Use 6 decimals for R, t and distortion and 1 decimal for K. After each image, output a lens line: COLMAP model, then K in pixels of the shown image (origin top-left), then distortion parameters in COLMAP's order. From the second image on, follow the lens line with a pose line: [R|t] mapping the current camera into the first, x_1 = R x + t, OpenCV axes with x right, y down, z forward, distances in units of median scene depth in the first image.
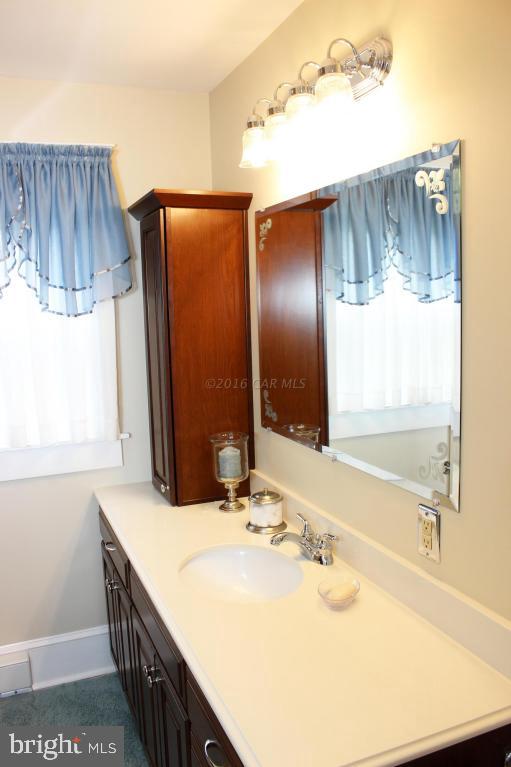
lens RADIAL K [[643.8, 0, 255.5], [0, 643.8, 383.5], [0, 0, 1]] dist [-0.161558, 0.150245]
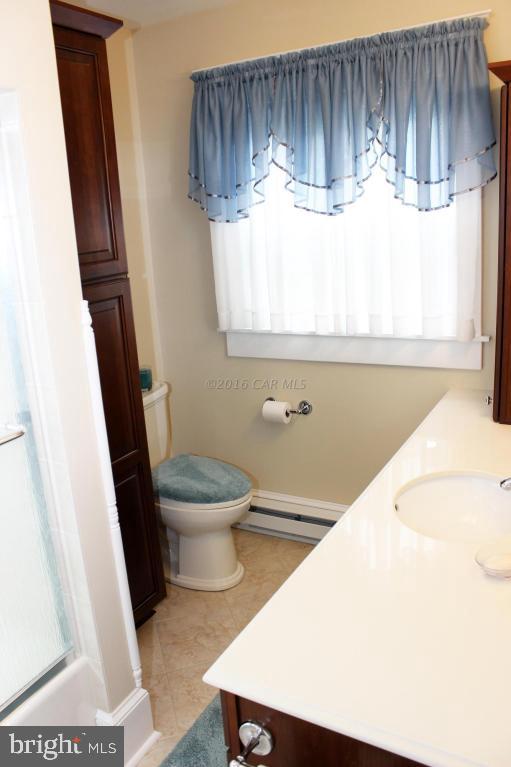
lens RADIAL K [[643.8, 0, 255.5], [0, 643.8, 383.5], [0, 0, 1]] dist [-0.161558, 0.150245]
pose [[0.626143, 0.194180, -0.755142, 0.337739], [-0.055037, 0.977084, 0.205616, -0.031118], [0.777763, -0.087185, 0.622481, 0.171180]]
